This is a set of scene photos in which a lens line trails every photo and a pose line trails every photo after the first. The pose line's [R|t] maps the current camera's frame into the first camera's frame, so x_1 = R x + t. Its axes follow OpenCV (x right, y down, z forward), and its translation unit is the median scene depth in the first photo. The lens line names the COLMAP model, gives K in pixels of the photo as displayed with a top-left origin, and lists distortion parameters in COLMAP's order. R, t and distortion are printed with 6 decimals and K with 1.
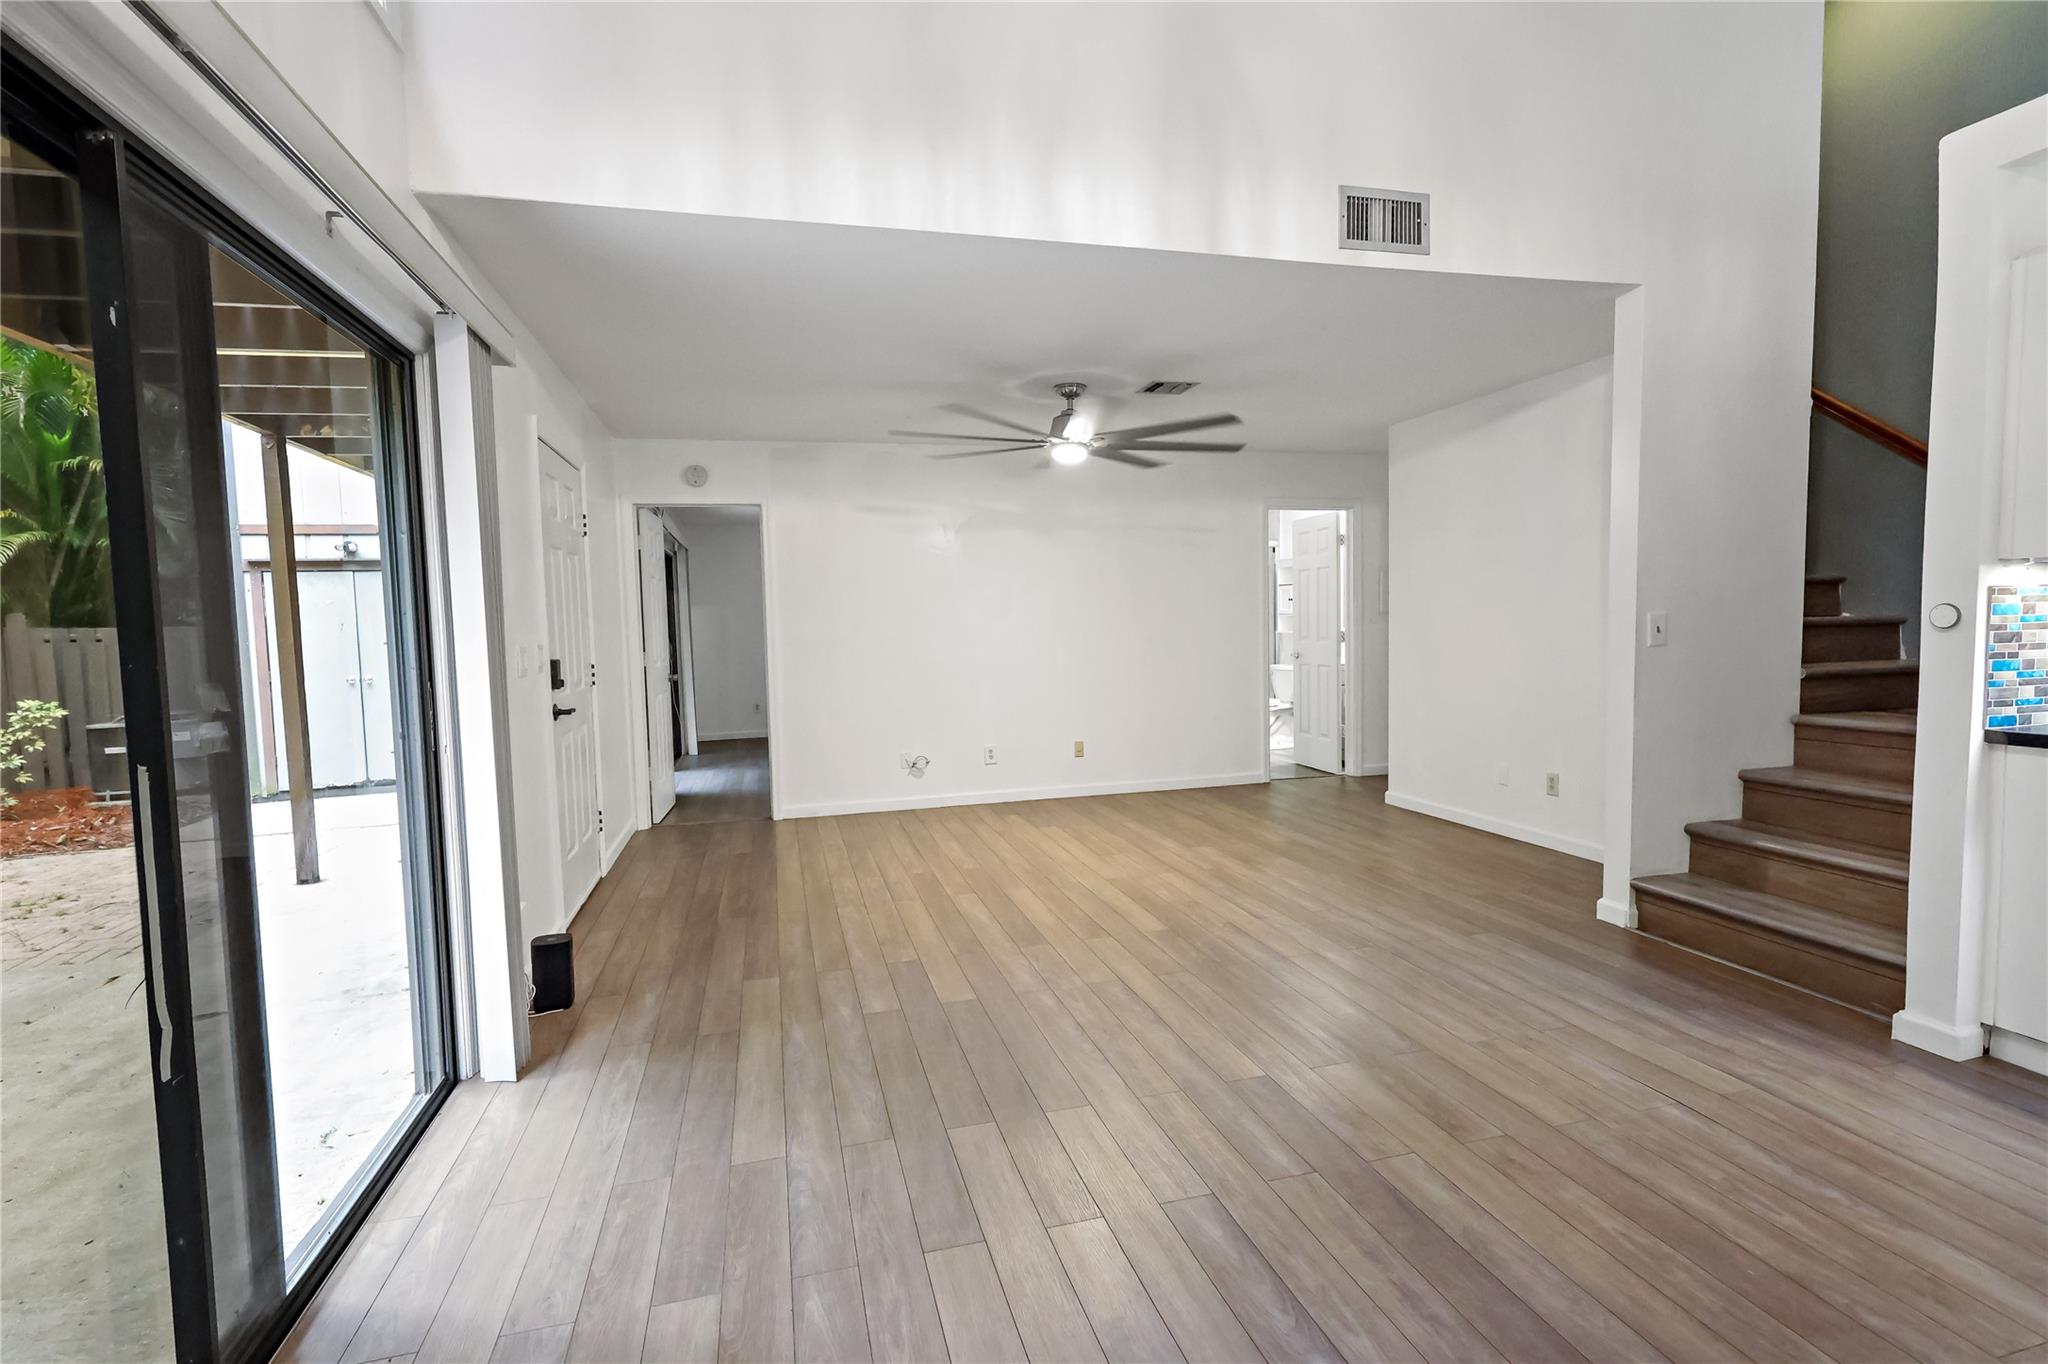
lens RADIAL K [[967.9, 0, 976.2], [0, 967.9, 723.2], [0, 0, 1]] dist [0.001871, 0.000877]
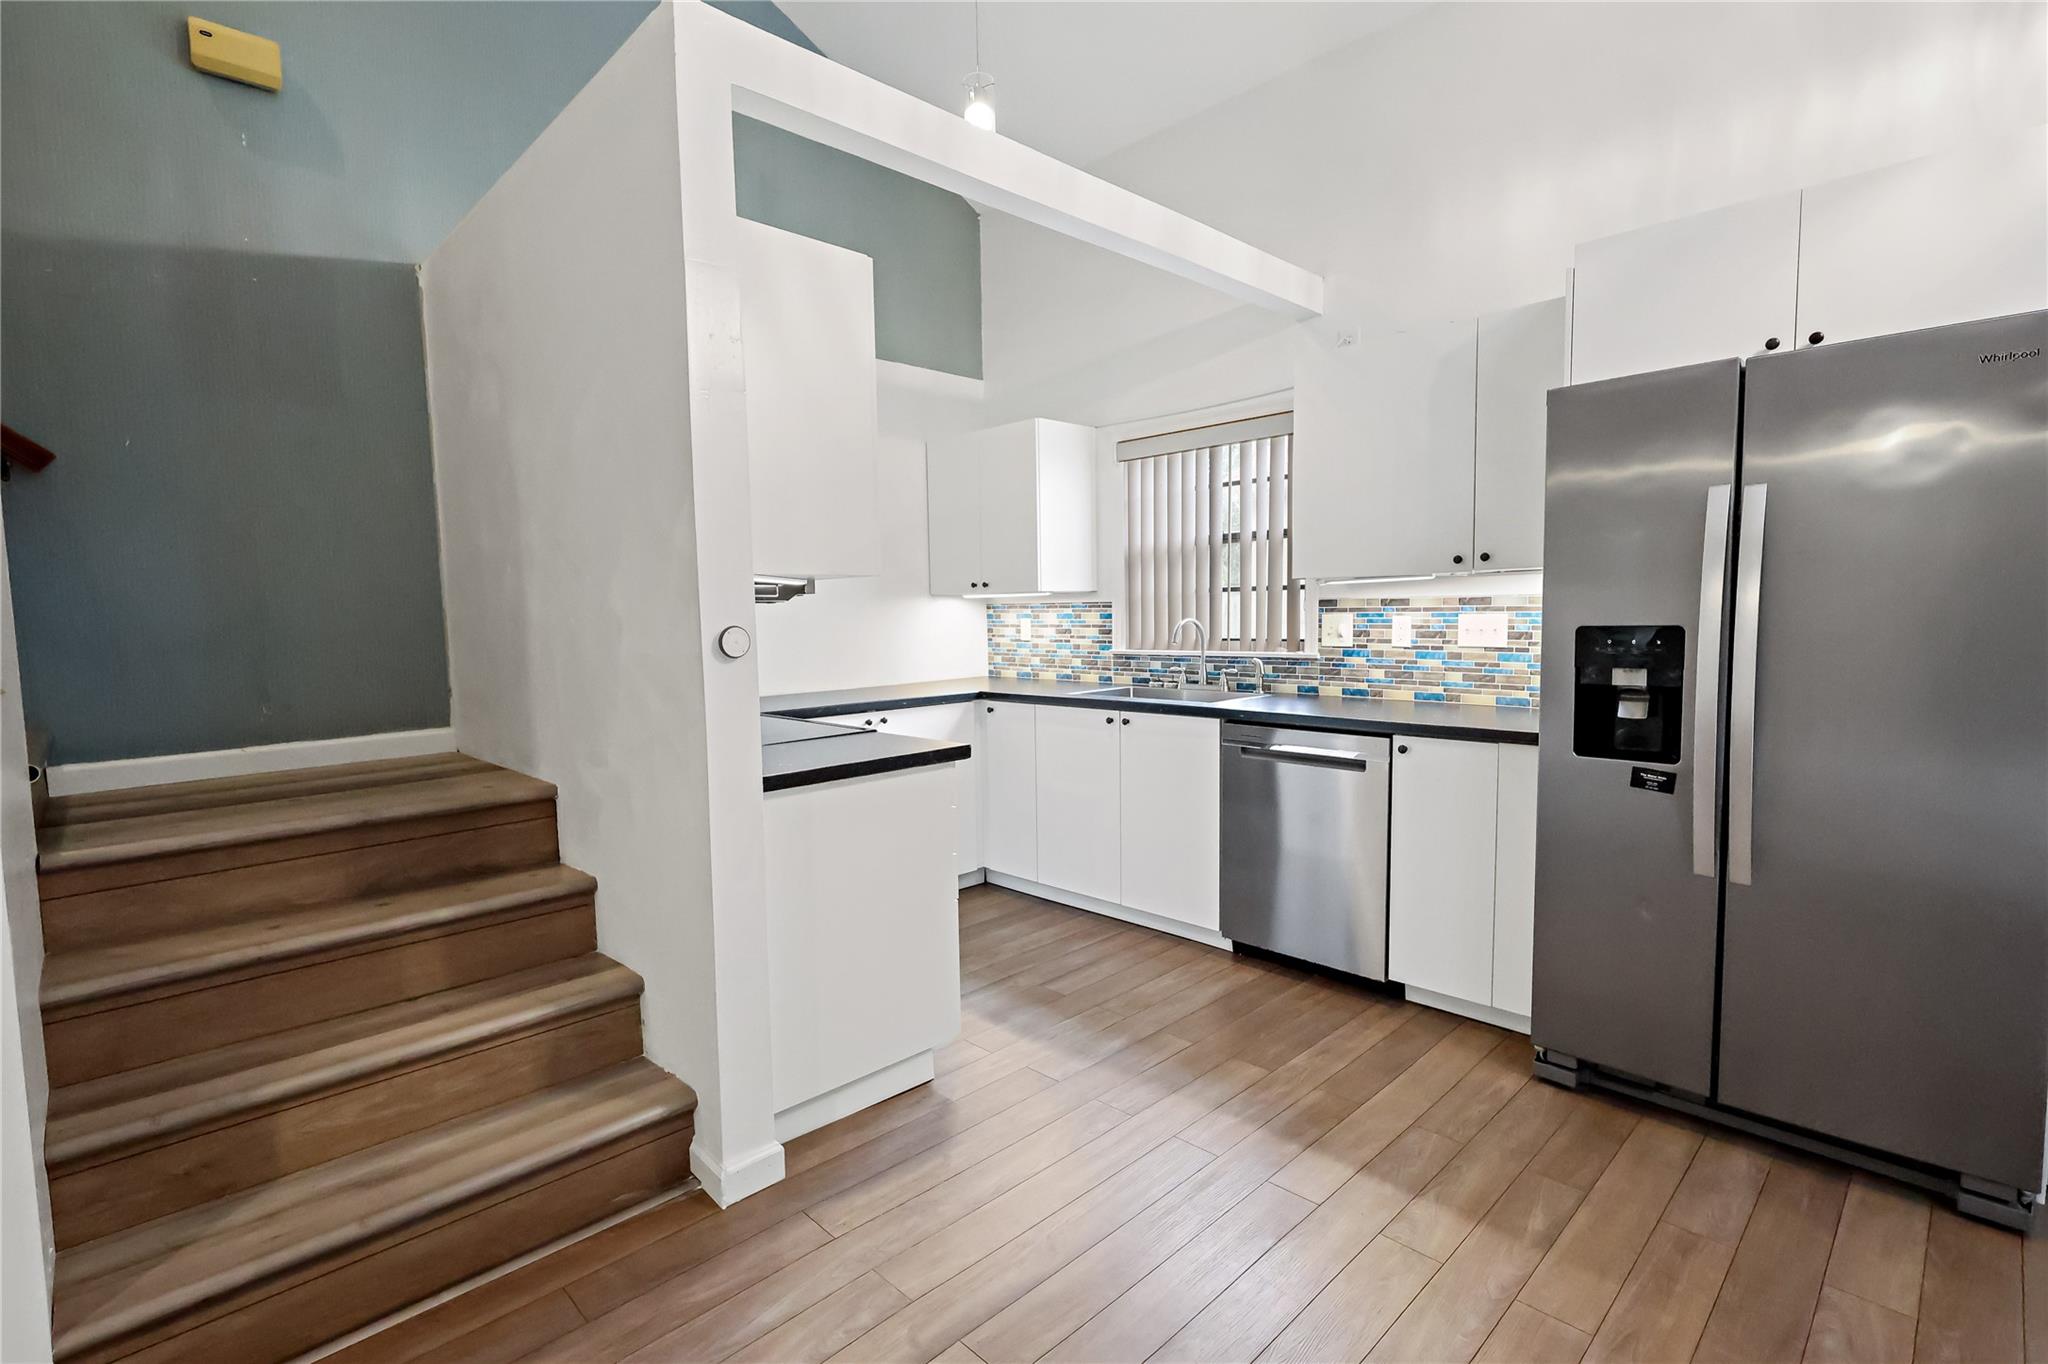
lens RADIAL K [[960.3, 0, 1018.7], [0, 960.3, 686.1], [0, 0, 1]] dist [-0.002910, 0.000484]
pose [[-0.520209, -0.029050, 0.853545, 0.171891], [0.126539, 0.985769, 0.110671, -0.091598], [-0.844613, 0.165579, -0.509130, 0.871073]]
